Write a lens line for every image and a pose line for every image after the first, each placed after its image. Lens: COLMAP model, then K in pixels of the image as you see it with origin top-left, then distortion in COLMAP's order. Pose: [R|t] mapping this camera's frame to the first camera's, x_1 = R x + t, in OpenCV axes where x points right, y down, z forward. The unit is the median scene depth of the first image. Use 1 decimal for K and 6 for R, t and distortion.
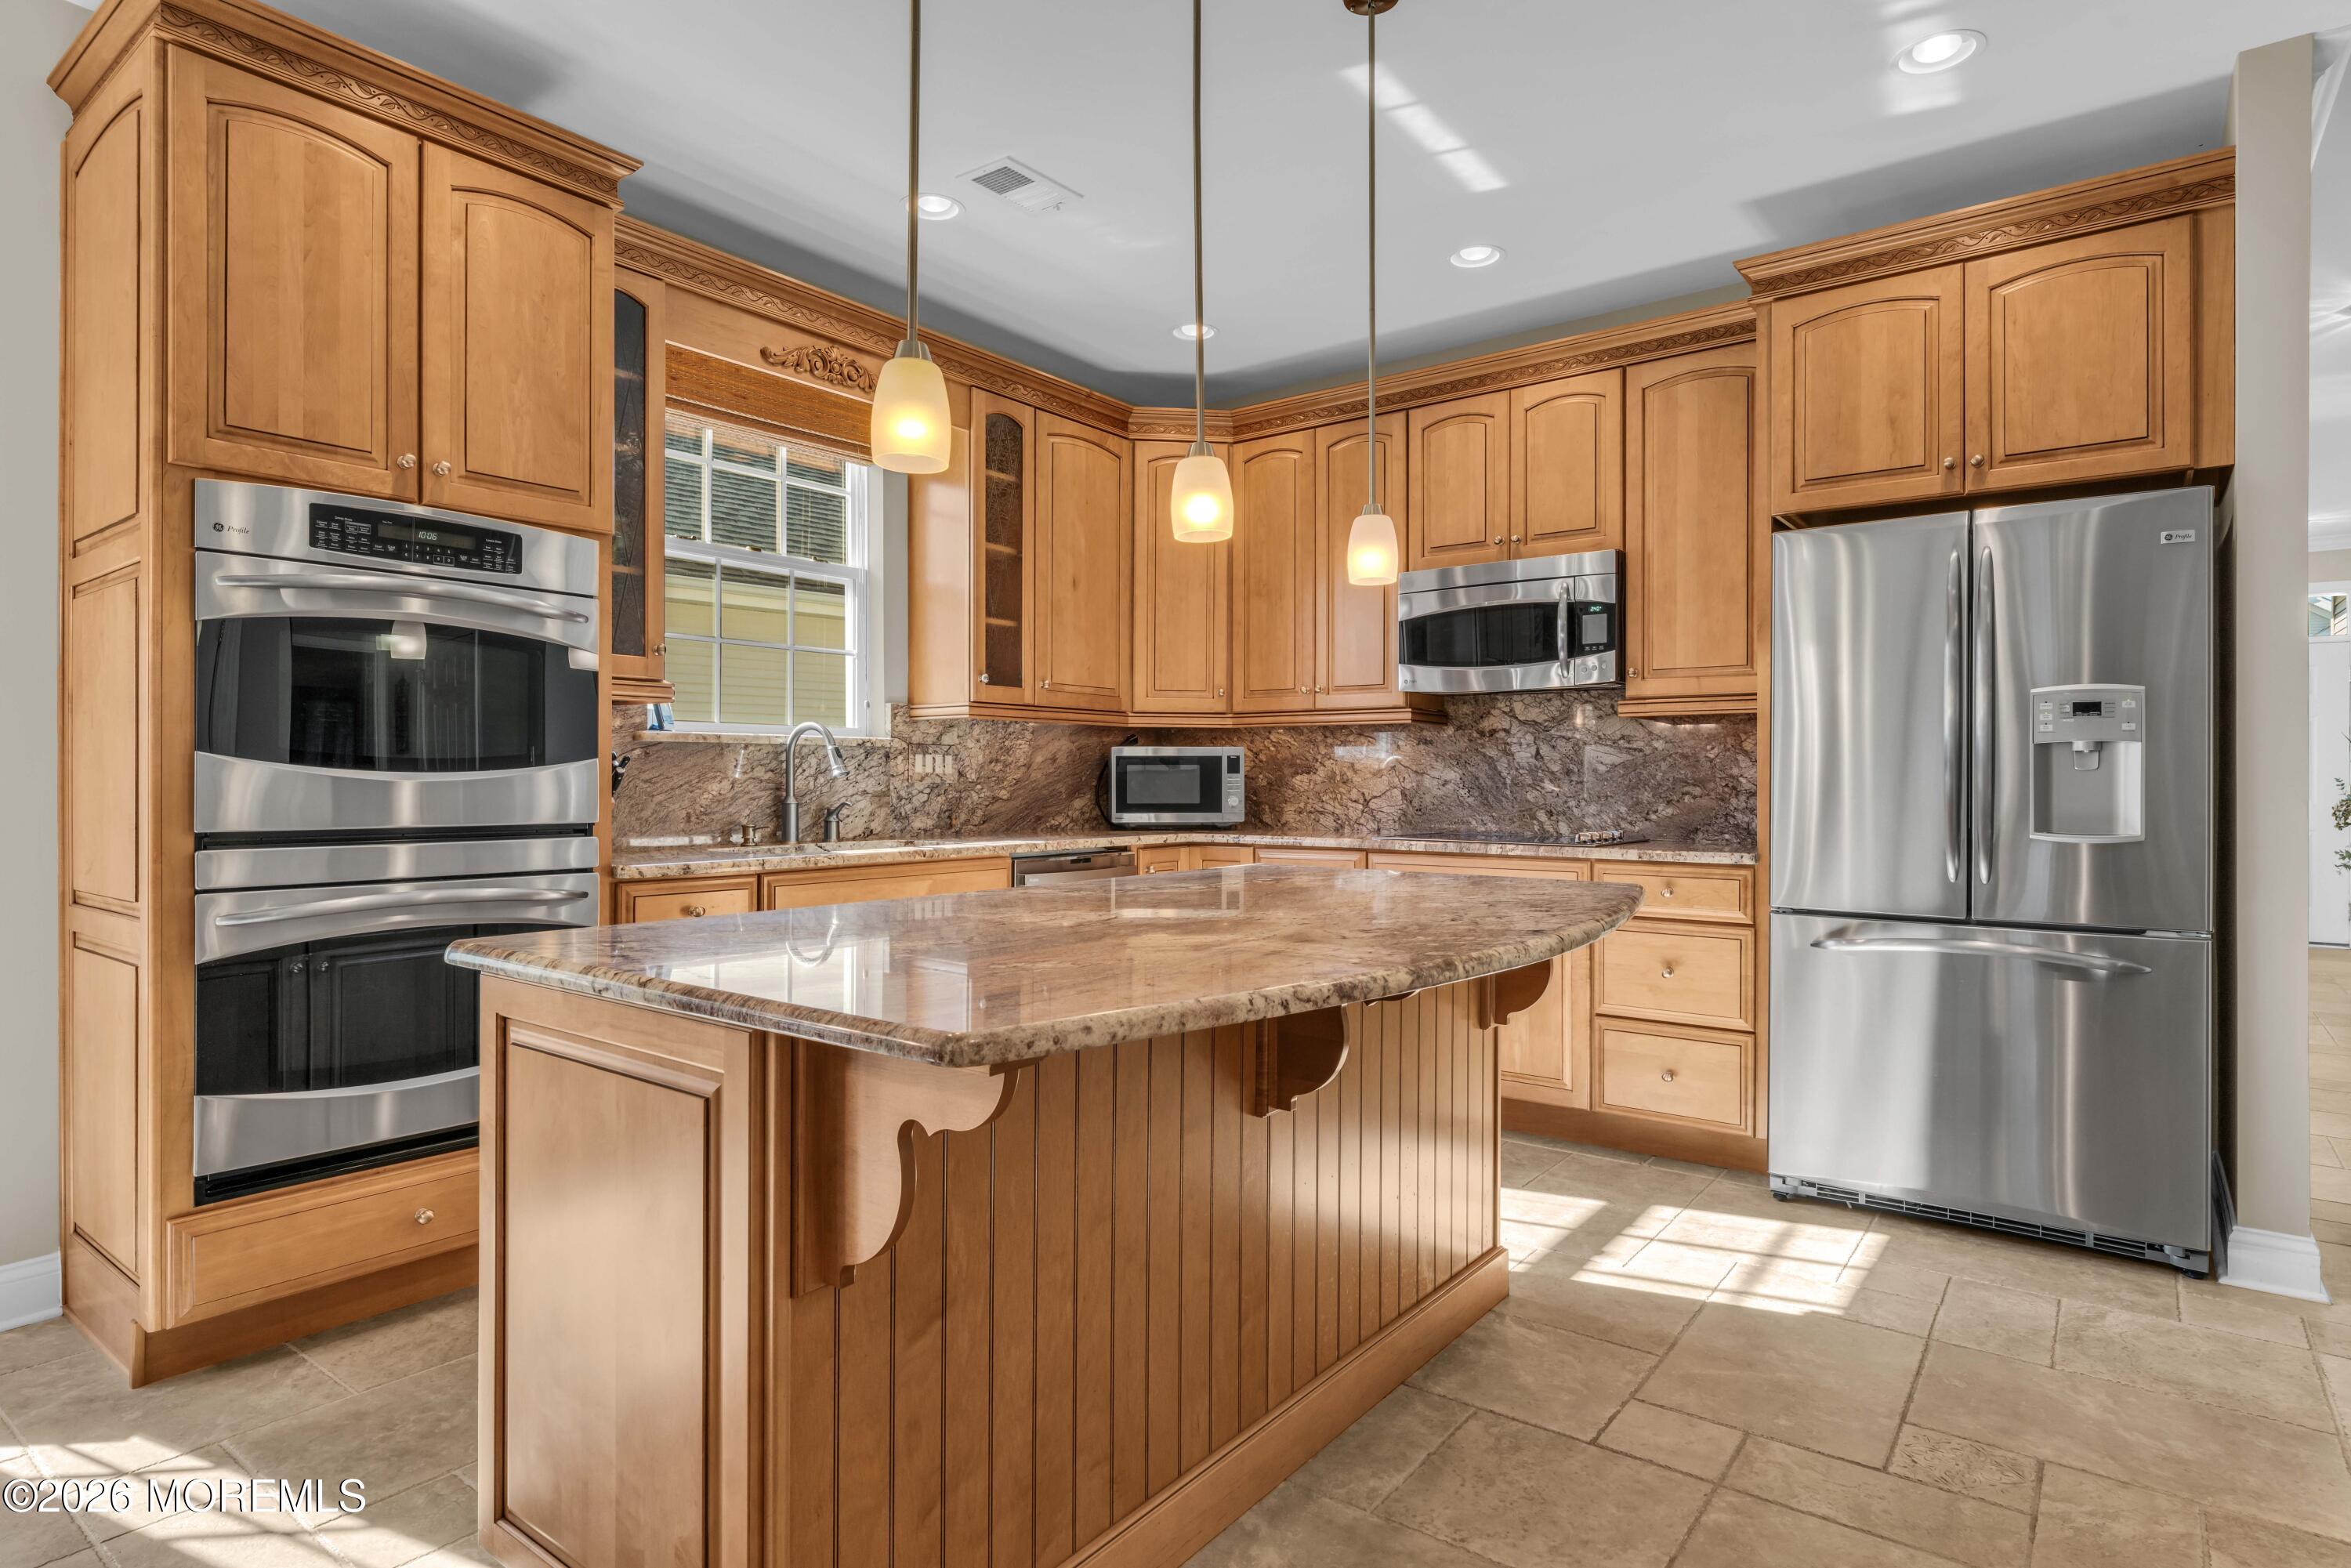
lens RADIAL K [[1247.9, 0, 1172.6], [0, 1247.9, 781.2], [0, 0, 1]] dist [-0.002143, 0.000471]
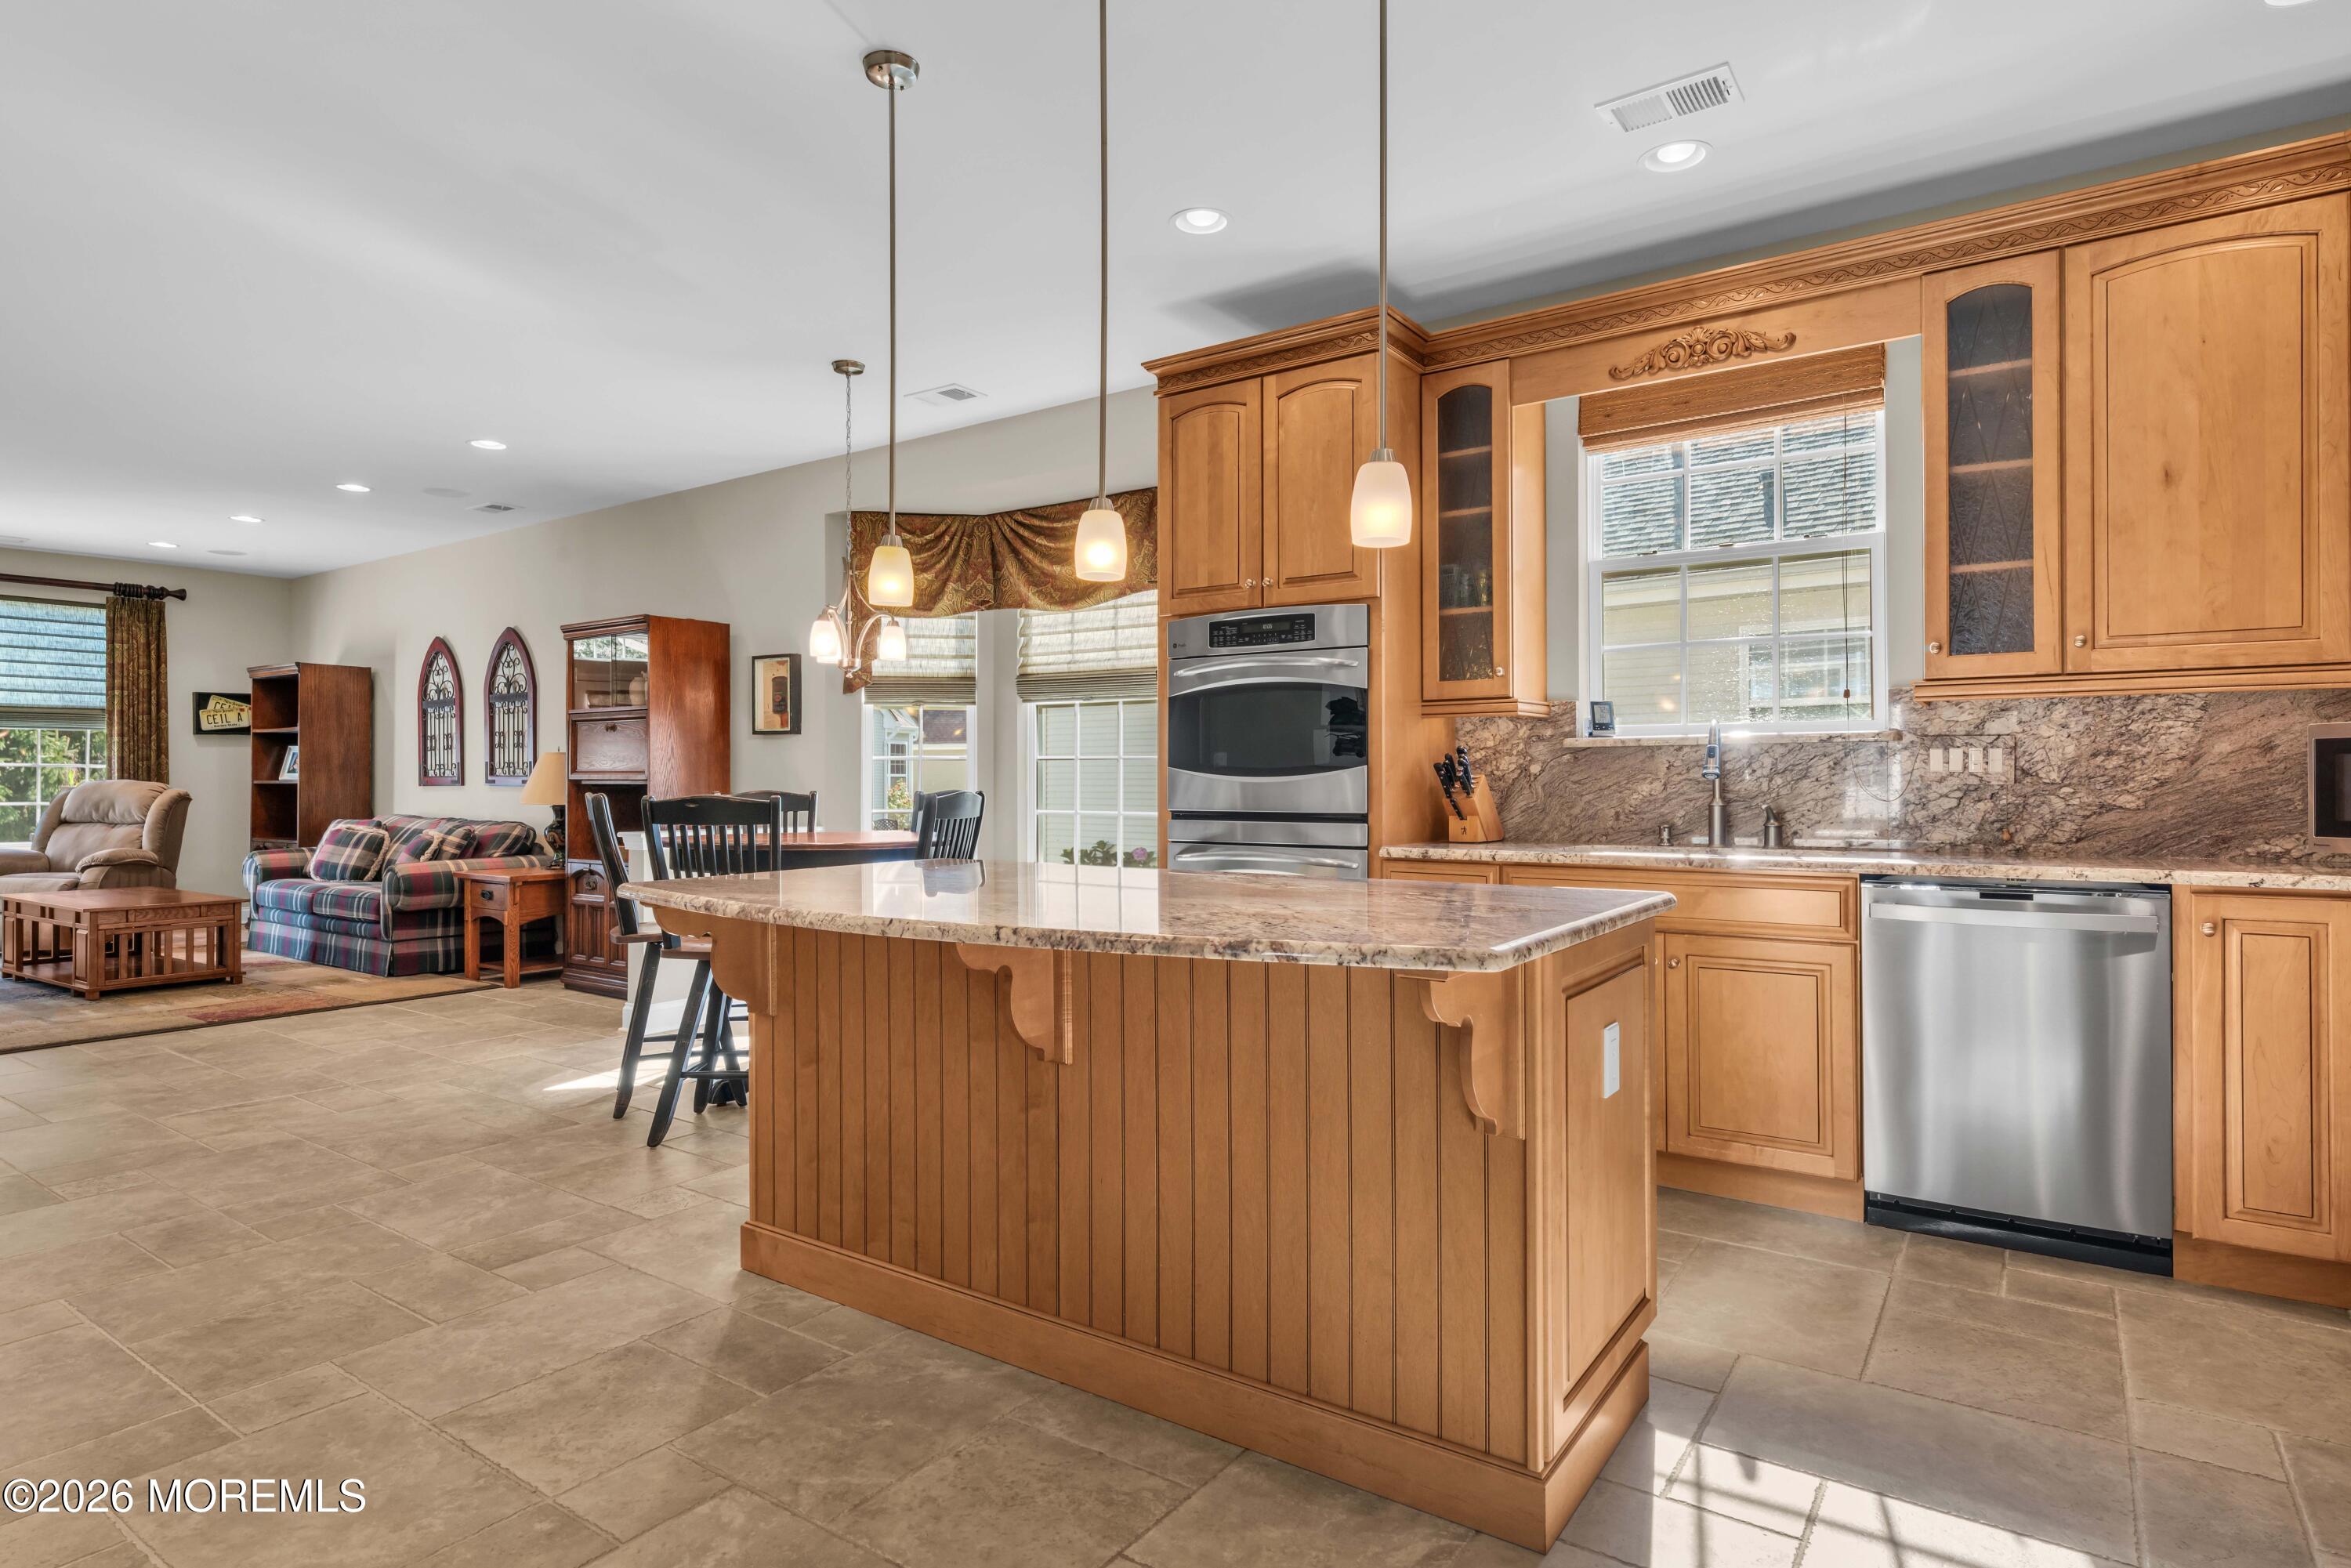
lens RADIAL K [[1258.7, 0, 1176.1], [0, 1258.7, 774.8], [0, 0, 1]] dist [-0.000887, 0.000208]
pose [[0.043412, -0.006769, -0.999034, 0.621968], [0.000307, 0.999977, -0.006762, 0.000495], [0.999057, -0.000013, 0.043414, 0.517138]]
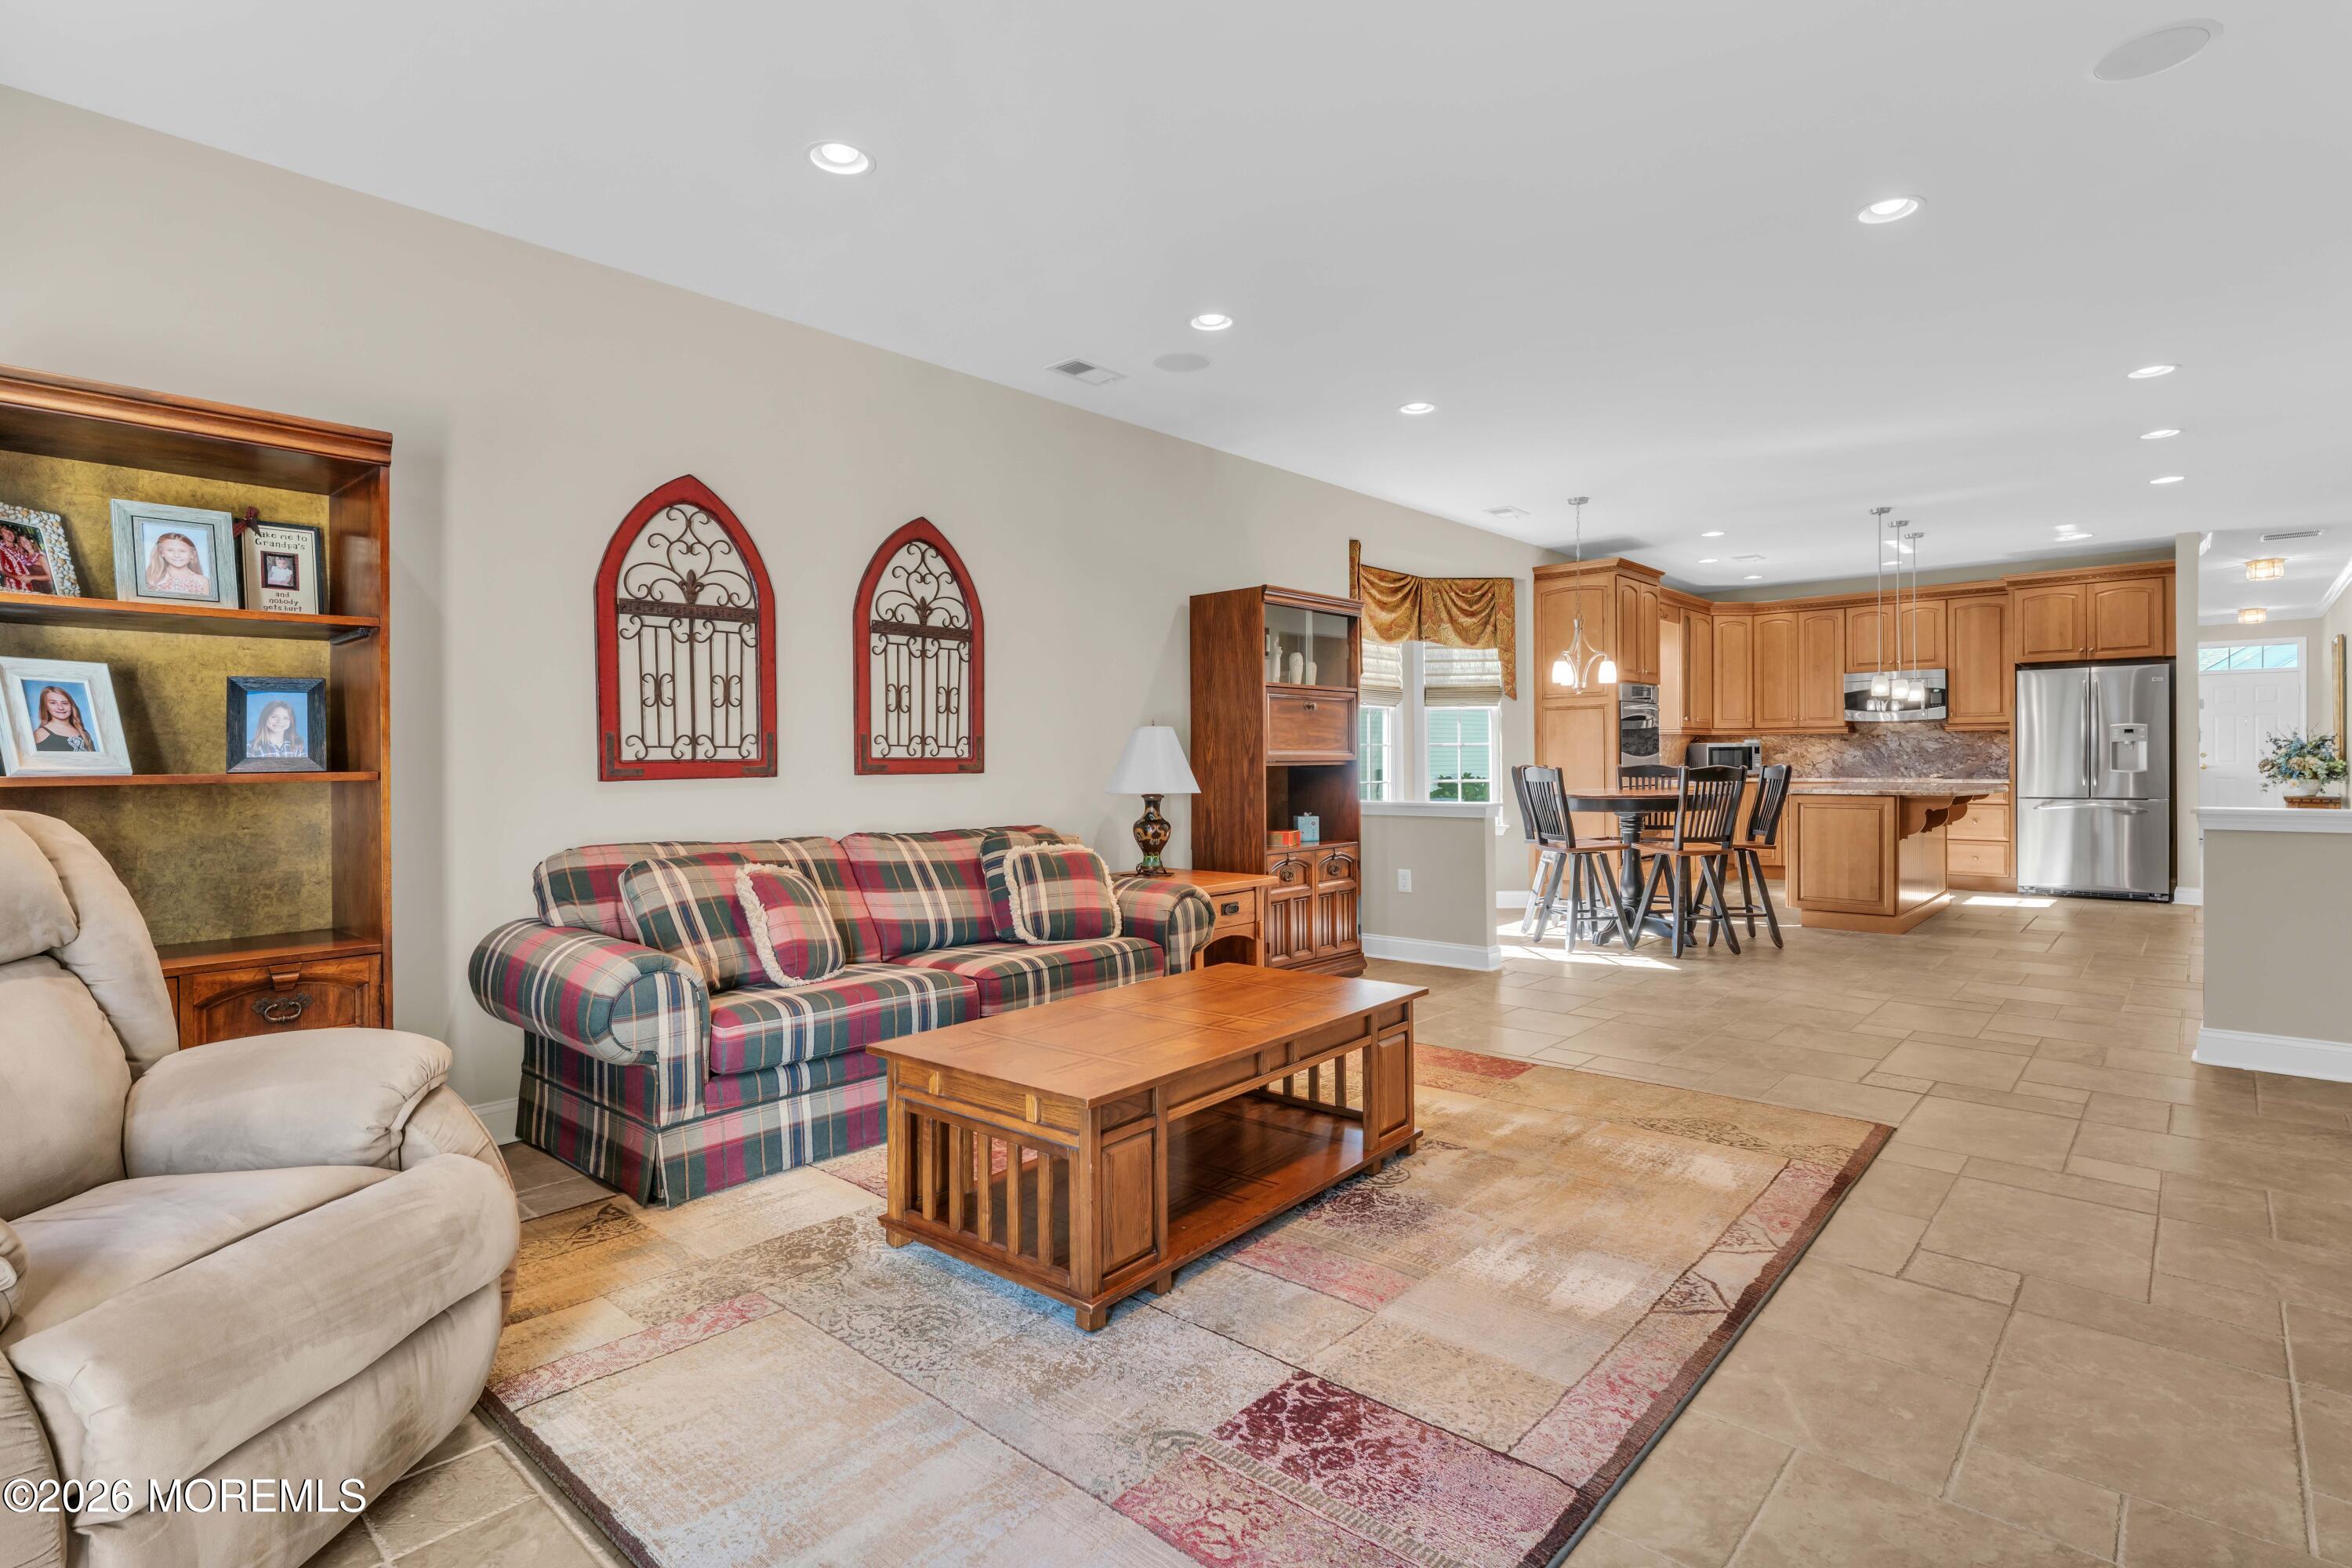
lens RADIAL K [[1140.0, 0, 1174.3], [0, 1140.0, 767.5], [0, 0, 1]] dist [-0.001403, -0.000046]
pose [[0.996638, -0.010616, -0.081243, -1.065990], [0.011137, 0.999920, 0.005958, -0.006001], [0.081173, -0.006843, 0.996677, -1.529554]]
